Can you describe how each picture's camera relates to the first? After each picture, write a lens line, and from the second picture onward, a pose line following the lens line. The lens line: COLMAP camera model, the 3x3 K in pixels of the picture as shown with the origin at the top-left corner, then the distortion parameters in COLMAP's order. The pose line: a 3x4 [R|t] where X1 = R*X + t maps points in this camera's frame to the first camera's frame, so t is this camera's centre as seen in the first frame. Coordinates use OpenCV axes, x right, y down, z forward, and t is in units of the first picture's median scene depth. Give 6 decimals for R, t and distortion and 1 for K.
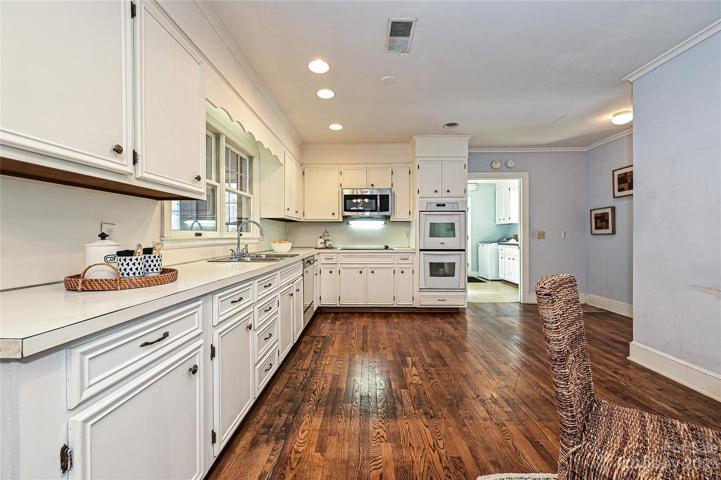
lens RADIAL K [[290.1, 0, 362.6], [0, 290.1, 234.9], [0, 0, 1]] dist [0.000837, 0.000003]
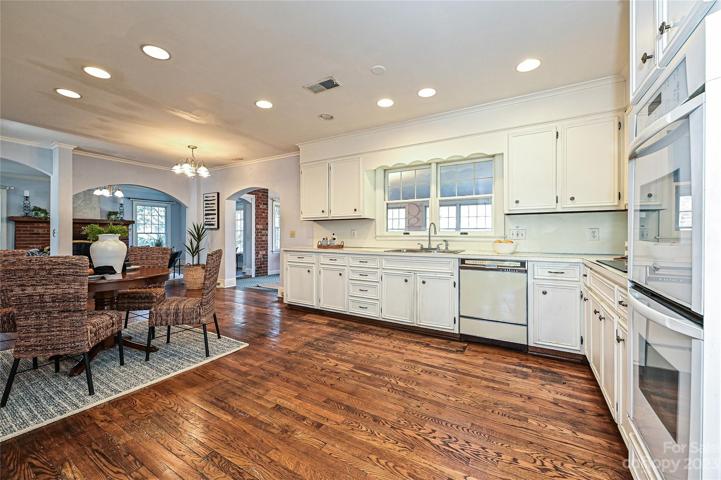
lens RADIAL K [[290.1, 0, 361.6], [0, 290.1, 235.7], [0, 0, 1]] dist [0.000837, 0.000003]
pose [[-0.496089, 0.010218, -0.868211, 0.805905], [-0.000584, 0.999927, 0.012102, -0.007730], [0.868271, 0.006511, -0.496047, 1.222539]]
